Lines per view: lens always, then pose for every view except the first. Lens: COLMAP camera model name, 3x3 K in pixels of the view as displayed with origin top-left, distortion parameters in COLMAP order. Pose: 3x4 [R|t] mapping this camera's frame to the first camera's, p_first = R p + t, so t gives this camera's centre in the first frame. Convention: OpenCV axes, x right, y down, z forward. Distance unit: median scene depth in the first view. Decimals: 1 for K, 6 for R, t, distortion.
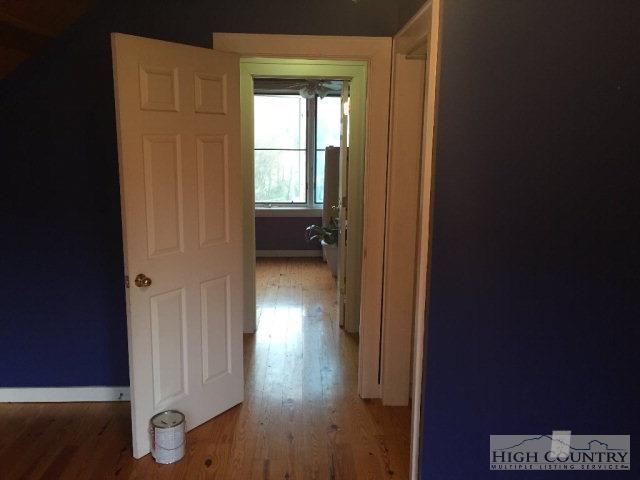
lens RADIAL K [[542.1, 0, 319.5], [0, 542.1, 240.0], [0, 0, 1]] dist [0.058146, -0.081912]
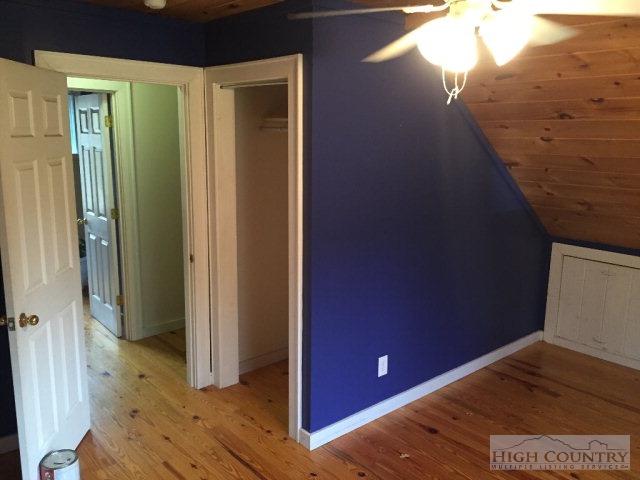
lens RADIAL K [[542.1, 0, 320.0], [0, 542.1, 240.0], [0, 0, 1]] dist [0.058146, -0.081912]
pose [[0.762133, -0.110952, 0.637842, -0.498572], [0.103457, 0.993417, 0.049186, -0.052296], [-0.639101, 0.028503, 0.768595, -0.036162]]
